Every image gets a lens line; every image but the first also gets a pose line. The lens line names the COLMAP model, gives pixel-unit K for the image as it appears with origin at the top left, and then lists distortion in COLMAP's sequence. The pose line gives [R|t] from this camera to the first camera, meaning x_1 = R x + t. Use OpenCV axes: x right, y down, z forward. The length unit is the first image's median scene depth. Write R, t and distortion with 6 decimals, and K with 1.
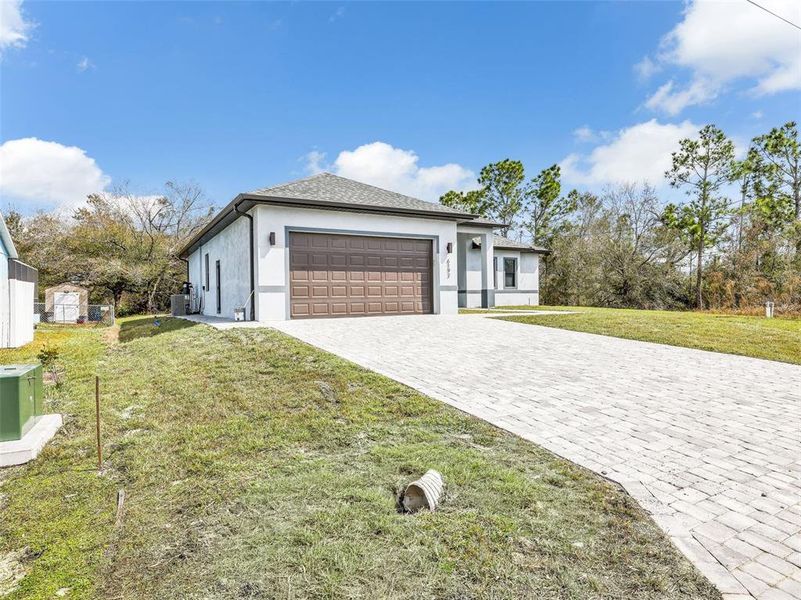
lens RADIAL K [[417.6, 0, 400.5], [0, 417.6, 300.0], [0, 0, 1]] dist [-0.000958, -0.001535]
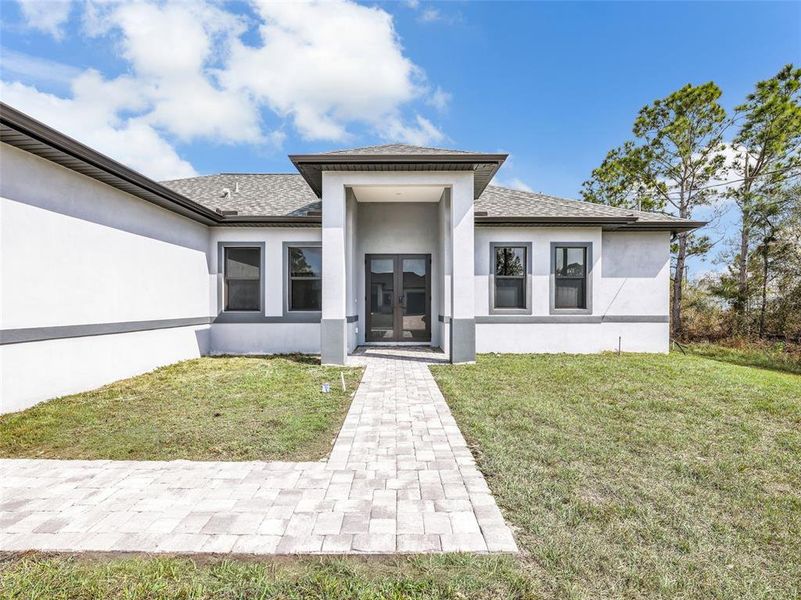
lens RADIAL K [[417.6, 0, 400.5], [0, 417.6, 300.0], [0, 0, 1]] dist [-0.000958, -0.001535]
pose [[0.873214, -0.011938, -0.487190, 0.198456], [-0.004927, 0.999433, -0.033321, -0.015795], [0.487312, 0.031497, 0.872660, 0.325148]]
